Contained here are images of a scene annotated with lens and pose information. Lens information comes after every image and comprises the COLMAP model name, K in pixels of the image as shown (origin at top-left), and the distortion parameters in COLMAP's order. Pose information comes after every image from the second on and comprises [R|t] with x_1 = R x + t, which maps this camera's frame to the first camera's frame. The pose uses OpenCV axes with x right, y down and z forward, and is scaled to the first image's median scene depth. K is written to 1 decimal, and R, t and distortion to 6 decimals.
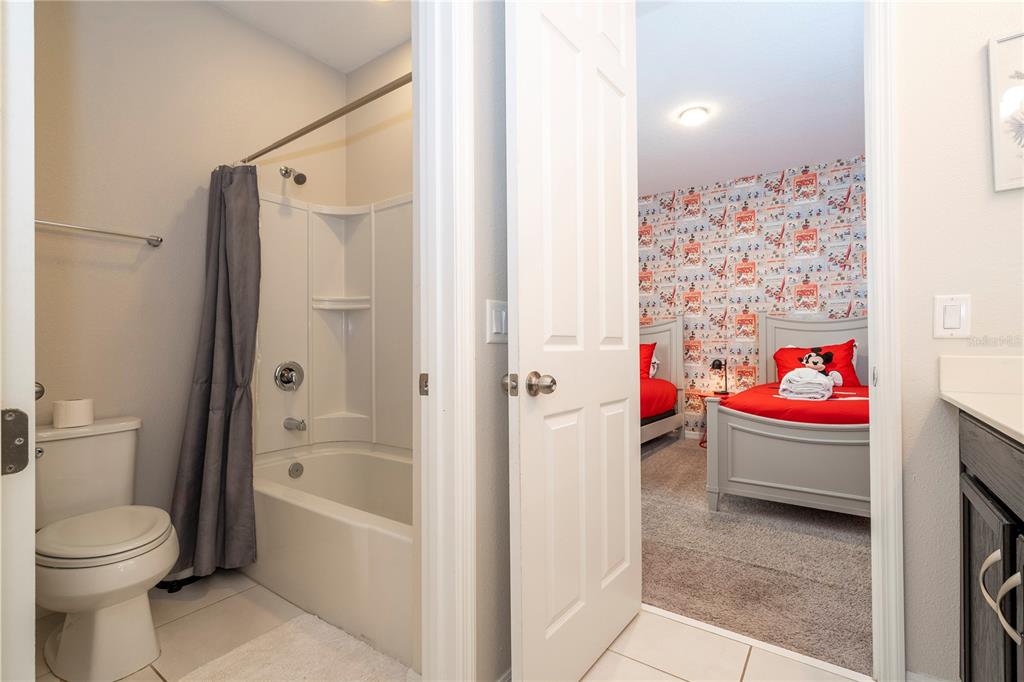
lens RADIAL K [[467.1, 0, 511.2], [0, 467.1, 340.5], [0, 0, 1]] dist [-0.005481, 0.001173]
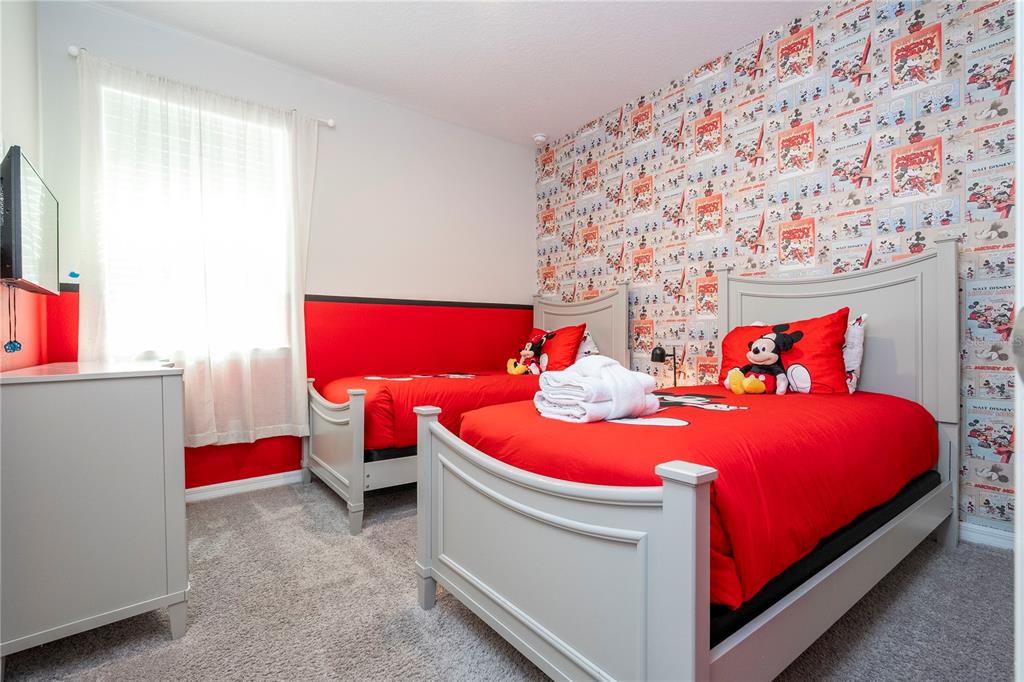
lens RADIAL K [[467.1, 0, 509.4], [0, 467.1, 341.9], [0, 0, 1]] dist [-0.005481, 0.001173]
pose [[0.955506, -0.005862, -0.294914, 0.423024], [0.010651, 0.999836, 0.014634, 0.021150], [0.294780, -0.017124, 0.955412, 0.297687]]
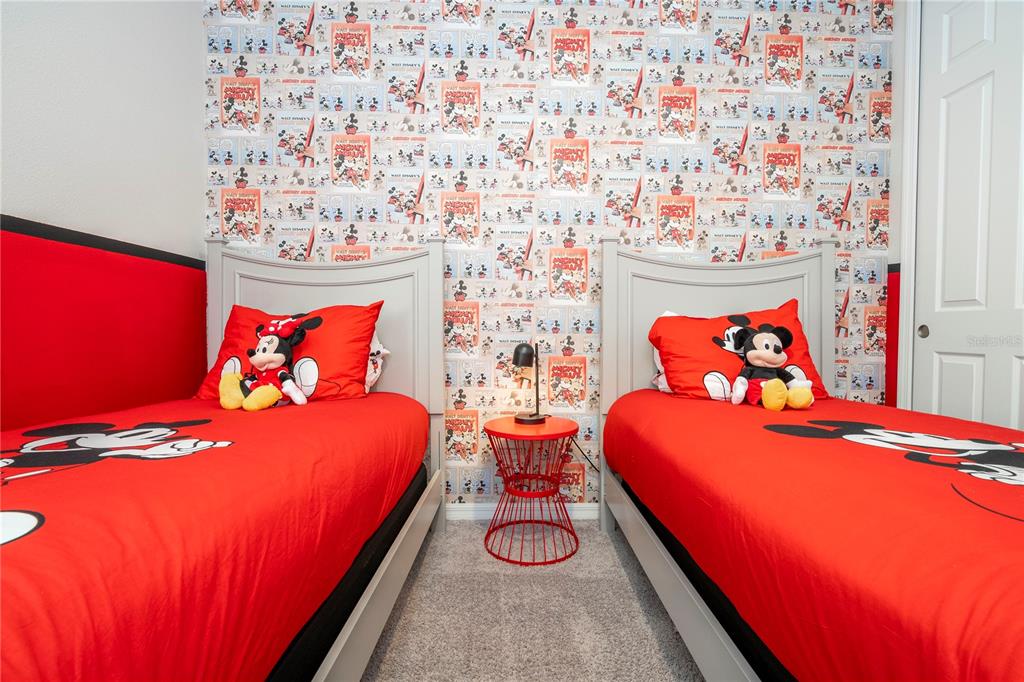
lens RADIAL K [[467.1, 0, 515.2], [0, 467.1, 338.8], [0, 0, 1]] dist [-0.005481, 0.001173]
pose [[0.798968, -0.005993, 0.601344, 0.168825], [-0.012921, 0.999548, 0.027130, 0.023953], [-0.601235, -0.029446, 0.798530, 0.641657]]
